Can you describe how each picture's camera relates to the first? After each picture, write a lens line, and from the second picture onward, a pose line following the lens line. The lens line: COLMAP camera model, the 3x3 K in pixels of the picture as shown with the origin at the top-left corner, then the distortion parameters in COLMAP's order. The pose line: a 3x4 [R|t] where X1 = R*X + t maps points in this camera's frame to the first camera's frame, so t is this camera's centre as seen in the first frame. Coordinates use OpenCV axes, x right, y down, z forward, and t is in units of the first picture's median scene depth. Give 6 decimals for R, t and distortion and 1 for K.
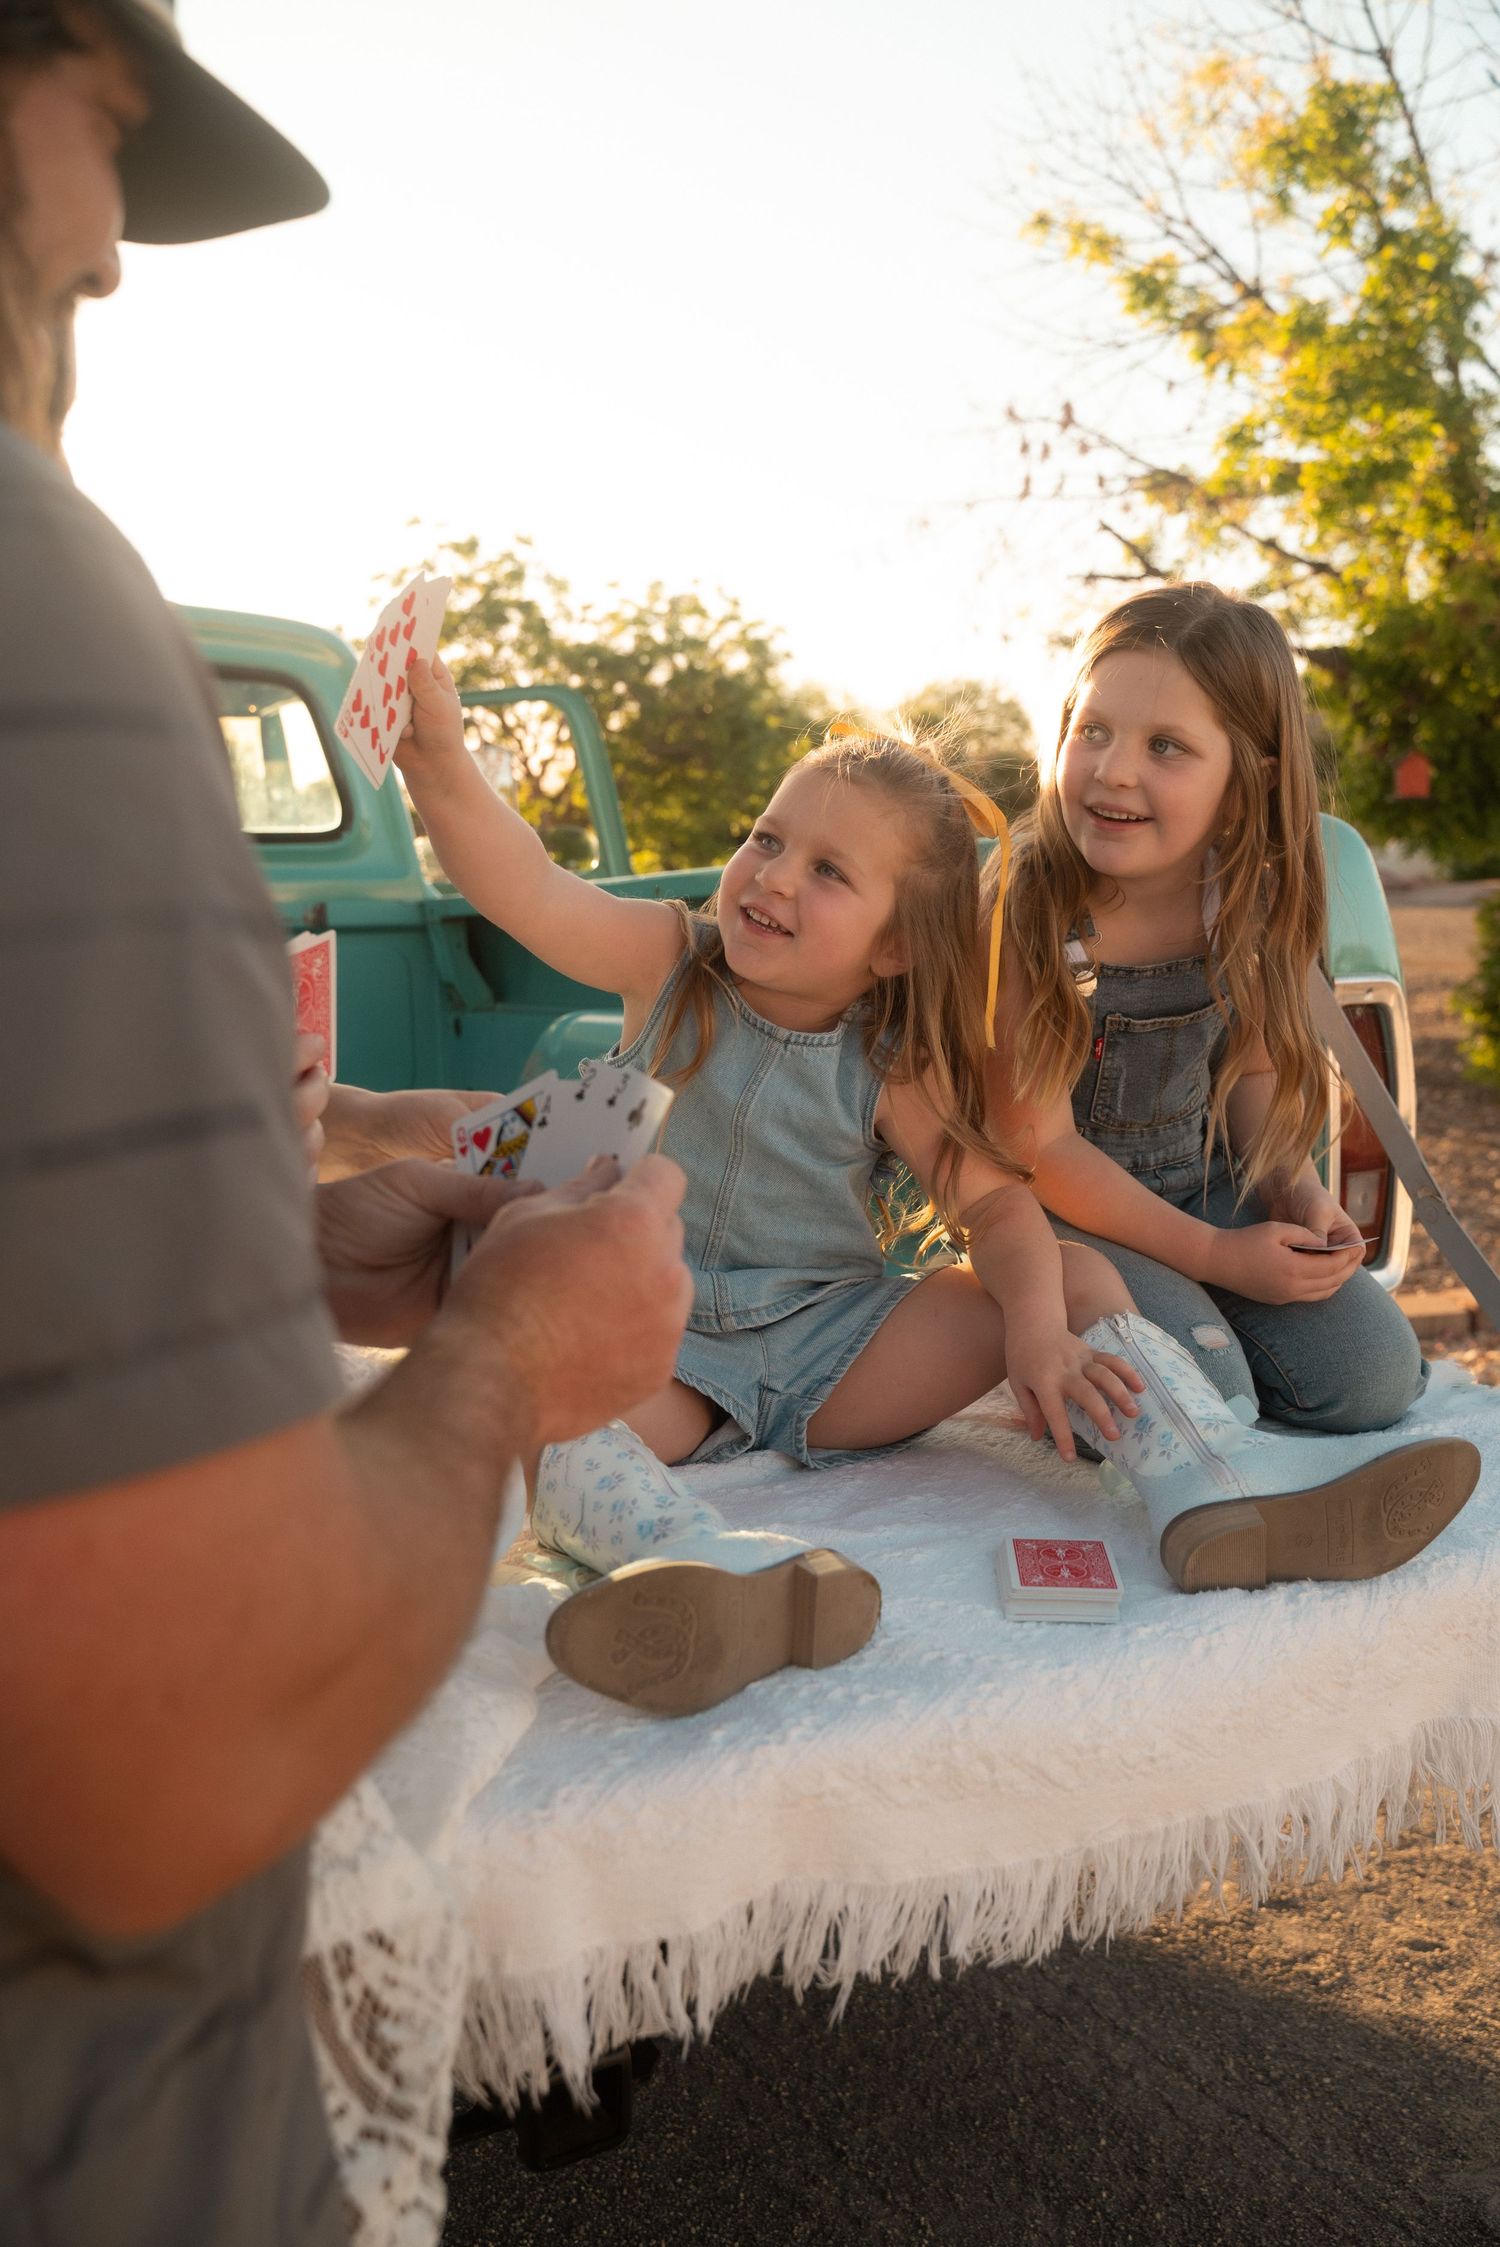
lens RADIAL K [[1853.3, 0, 741.7], [0, 1853.3, 1109.8], [0, 0, 1]] dist [-0.023221, 0.014043]
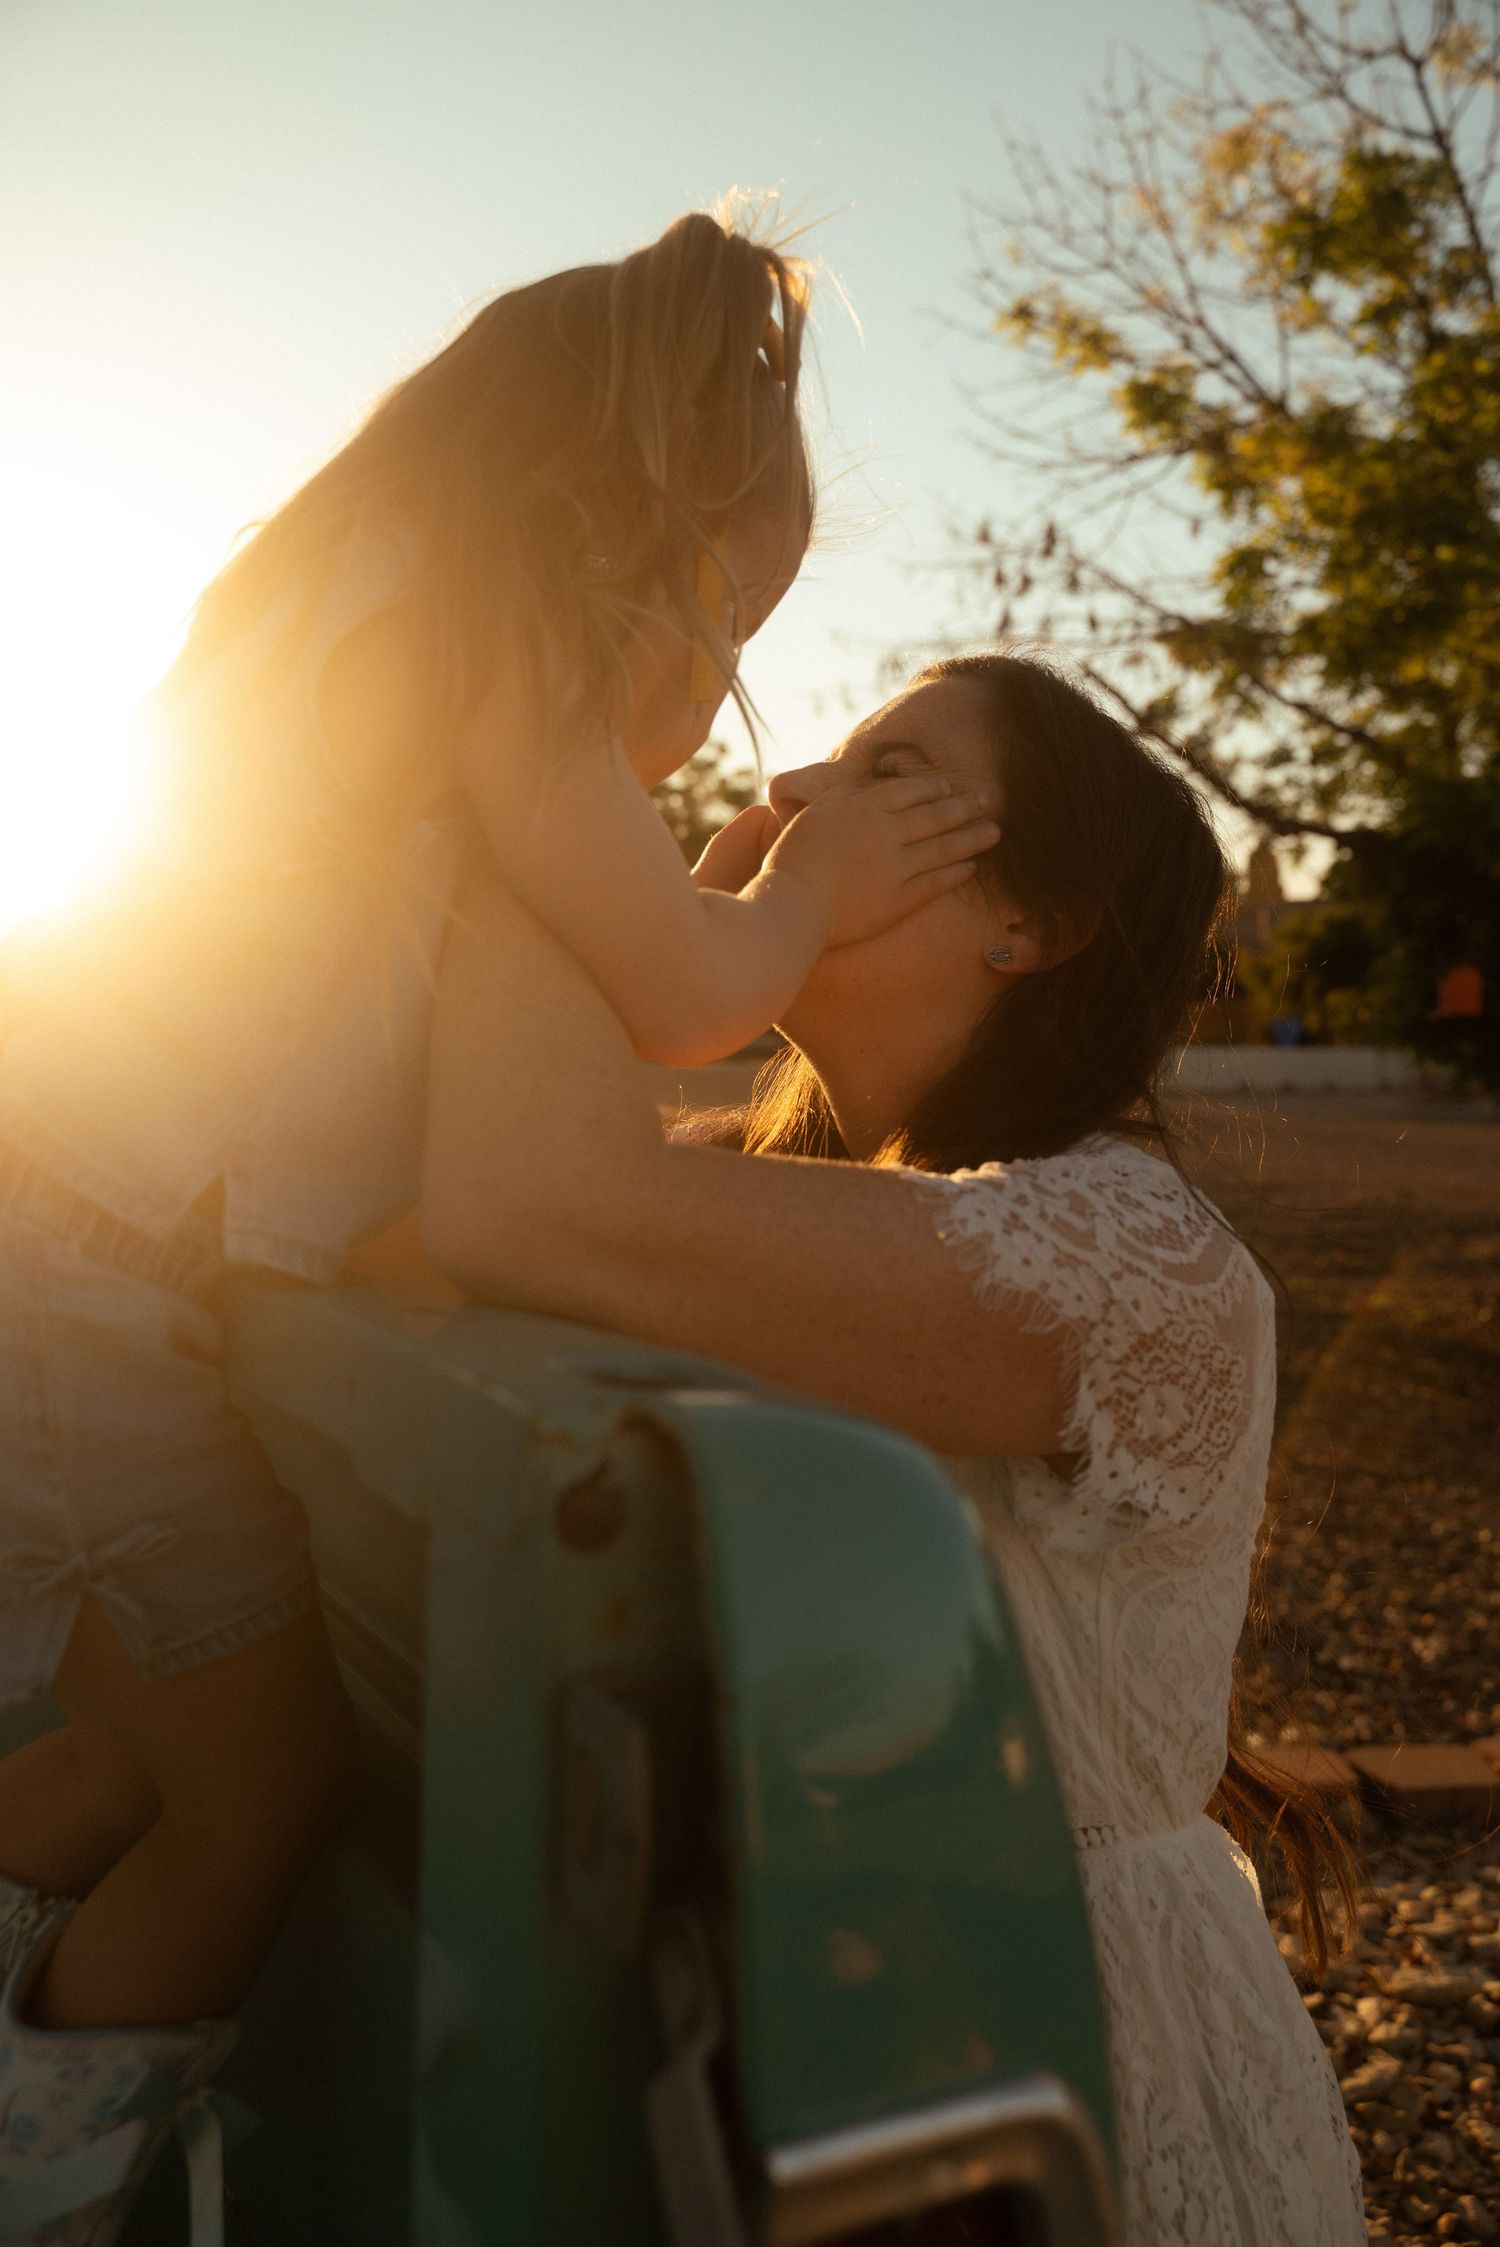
lens RADIAL K [[1964.5, 0, 708.1], [0, 1964.5, 1083.5], [0, 0, 1]] dist [-0.005988, 0.009524]
pose [[0.998350, 0.050604, -0.027126, 0.060817], [-0.053083, 0.993553, -0.100172, -0.036578], [0.021882, 0.101447, 0.994600, 0.142963]]
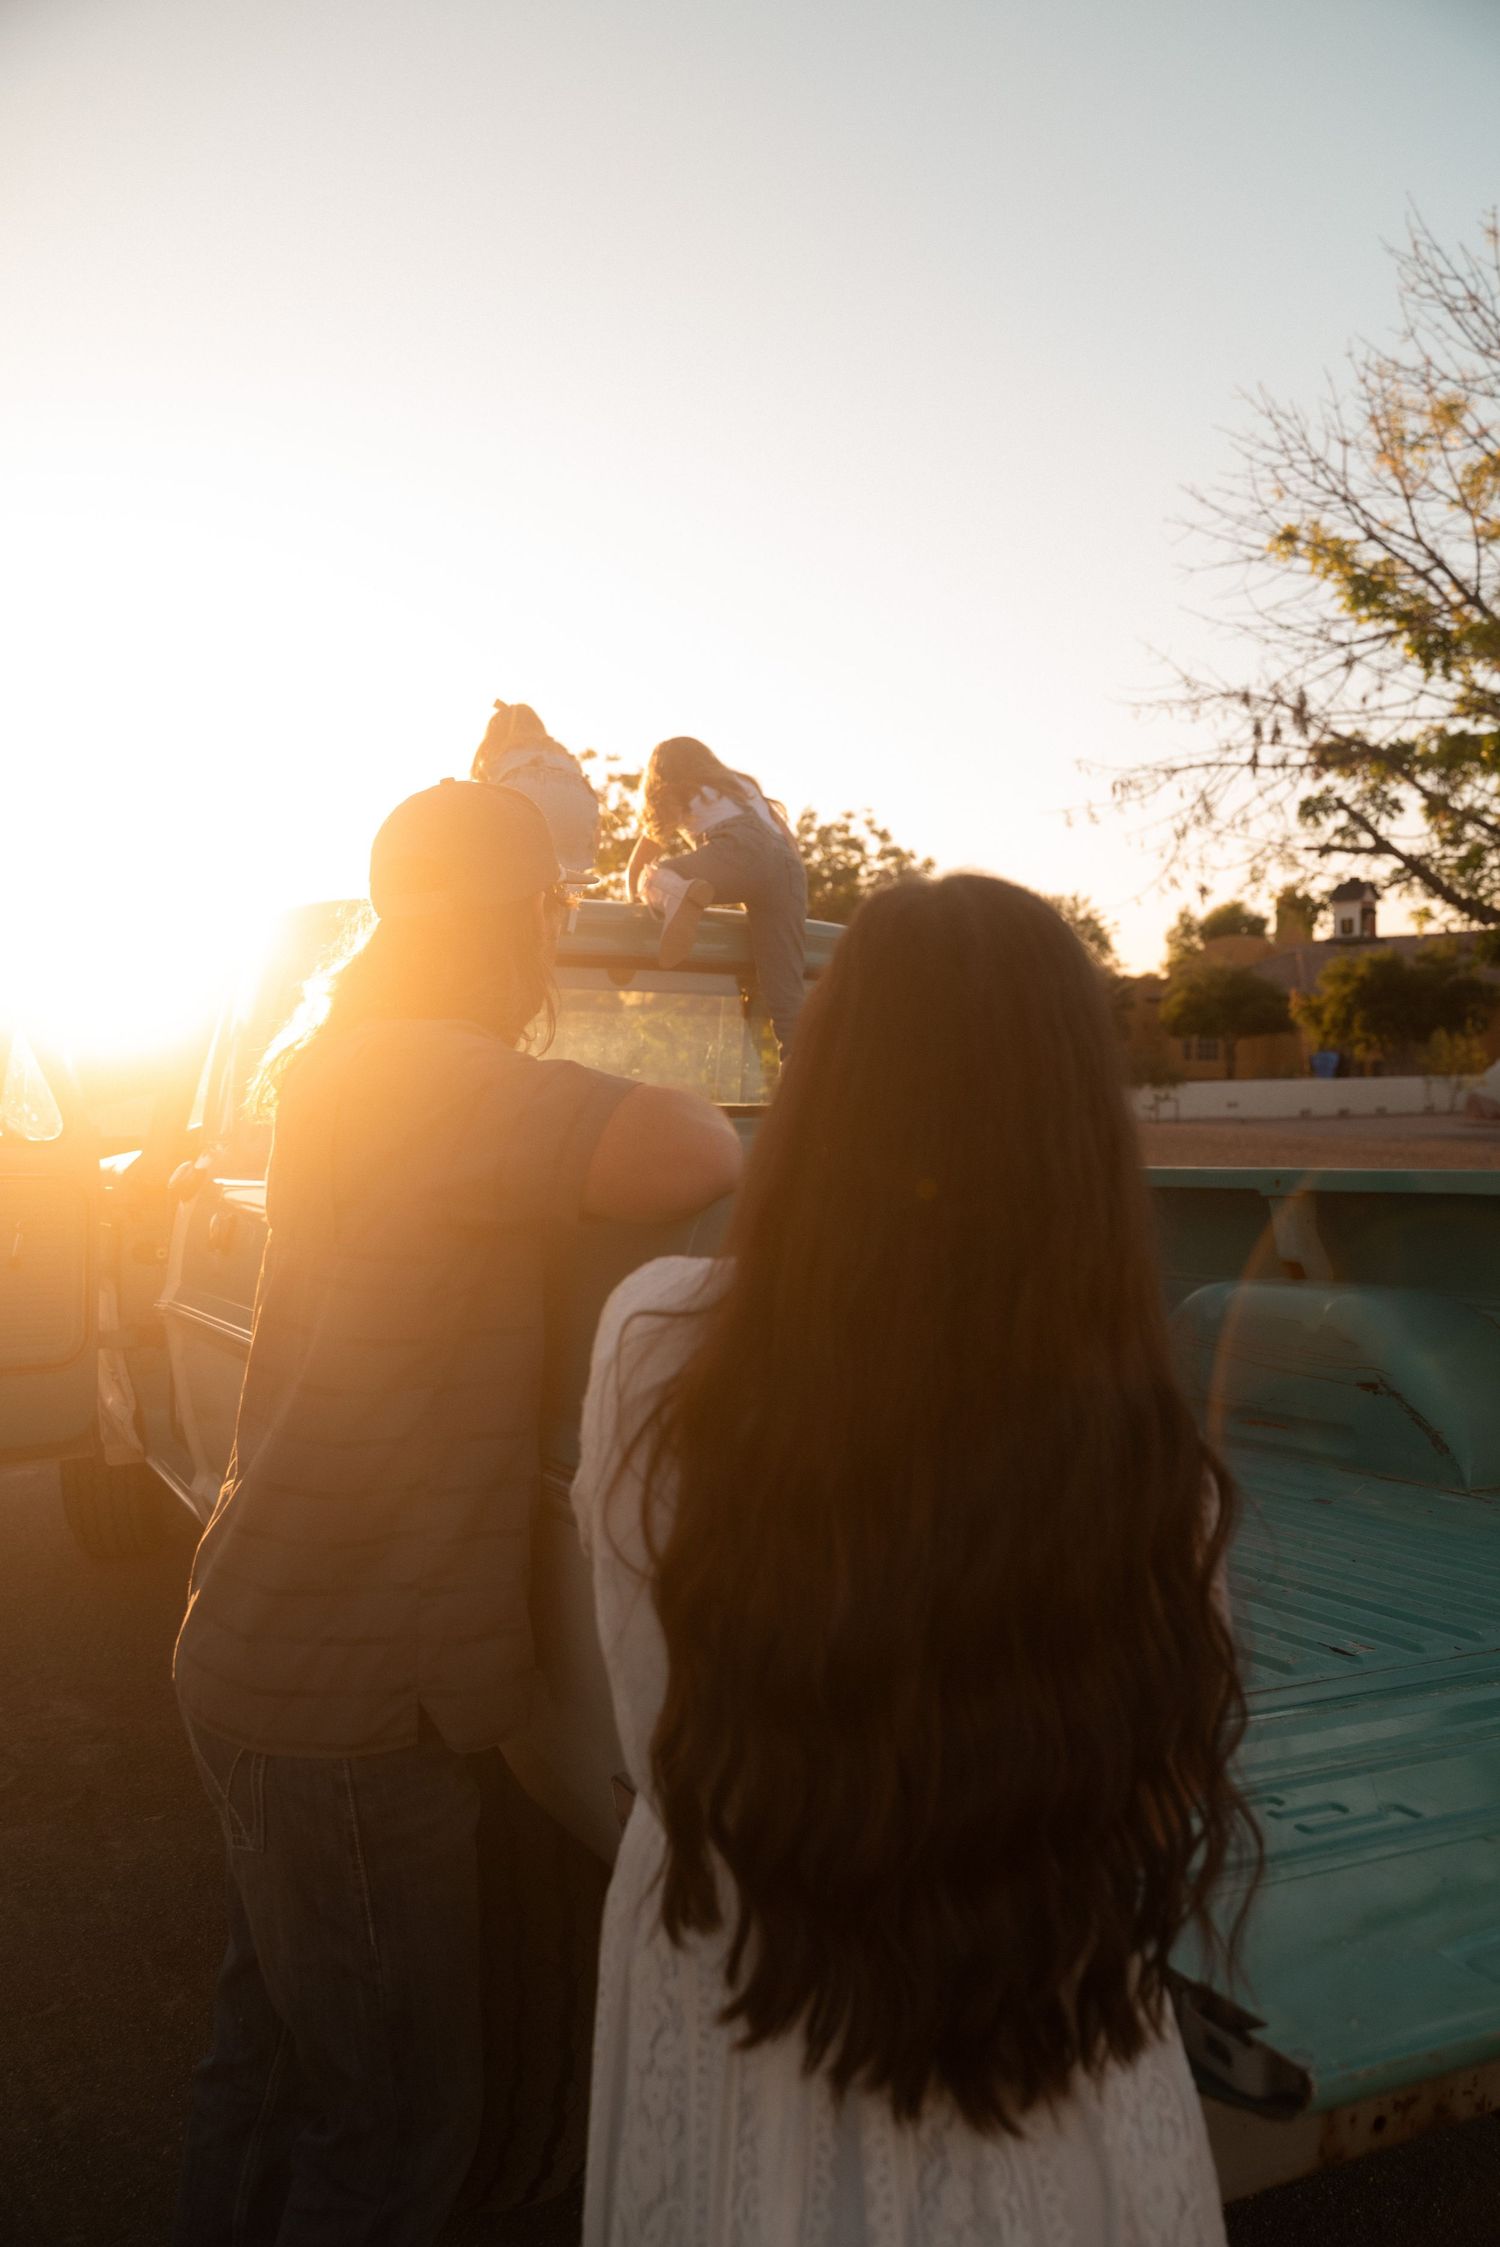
lens RADIAL K [[1853.3, 0, 751.4], [0, 1853.3, 1105.1], [0, 0, 1]] dist [-0.023221, 0.014043]
pose [[0.999575, 0.021723, -0.019454, -0.129287], [-0.023745, 0.993587, -0.110550, -0.010406], [0.016928, 0.110965, 0.993680, -0.072871]]
